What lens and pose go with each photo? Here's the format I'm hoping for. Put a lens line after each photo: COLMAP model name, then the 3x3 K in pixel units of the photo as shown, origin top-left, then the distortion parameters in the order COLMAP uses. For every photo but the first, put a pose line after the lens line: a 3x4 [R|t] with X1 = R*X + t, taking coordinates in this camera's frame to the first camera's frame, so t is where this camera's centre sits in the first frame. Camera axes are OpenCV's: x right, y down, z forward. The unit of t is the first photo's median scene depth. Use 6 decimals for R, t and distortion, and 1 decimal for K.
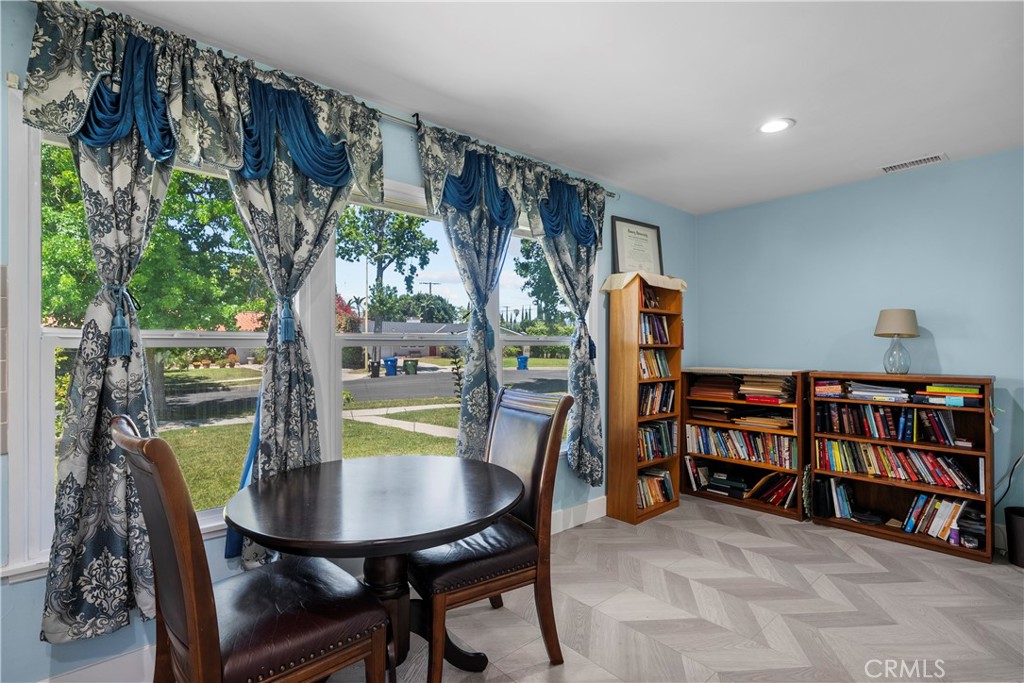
lens RADIAL K [[493.6, 0, 512.0], [0, 493.6, 341.5], [0, 0, 1]] dist [-0.002761, -0.000606]
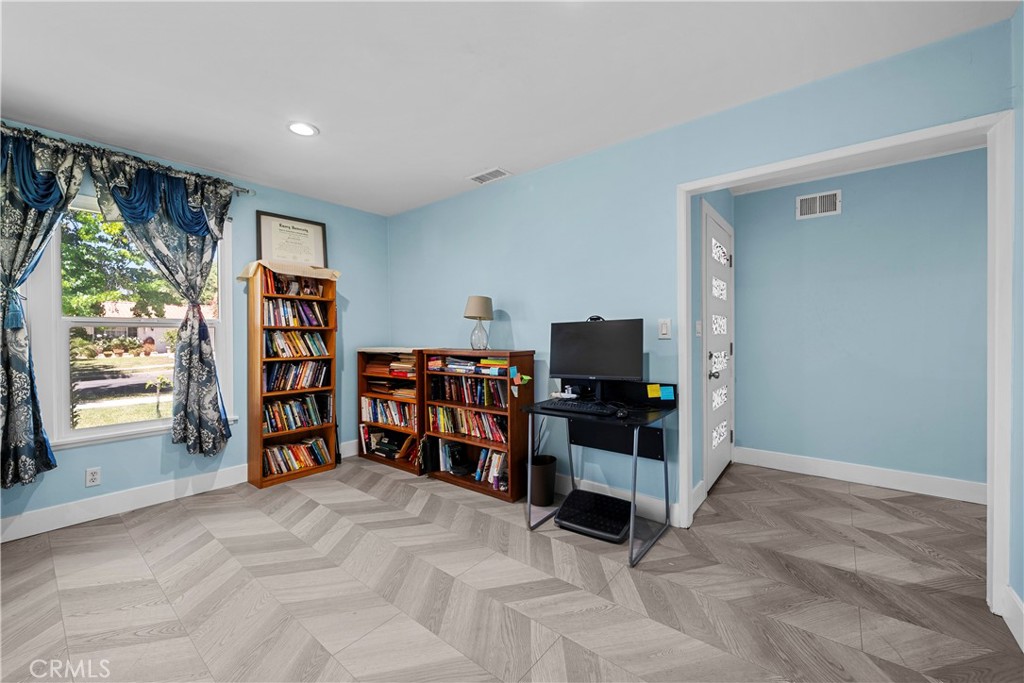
lens RADIAL K [[408.0, 0, 511.3], [0, 408.0, 333.8], [0, 0, 1]] dist [0.001005, 0.000110]
pose [[0.986111, -0.004699, 0.166019, 0.655713], [0.003675, 0.999972, 0.006479, 0.018822], [-0.166045, -0.005779, 0.986101, 0.001753]]
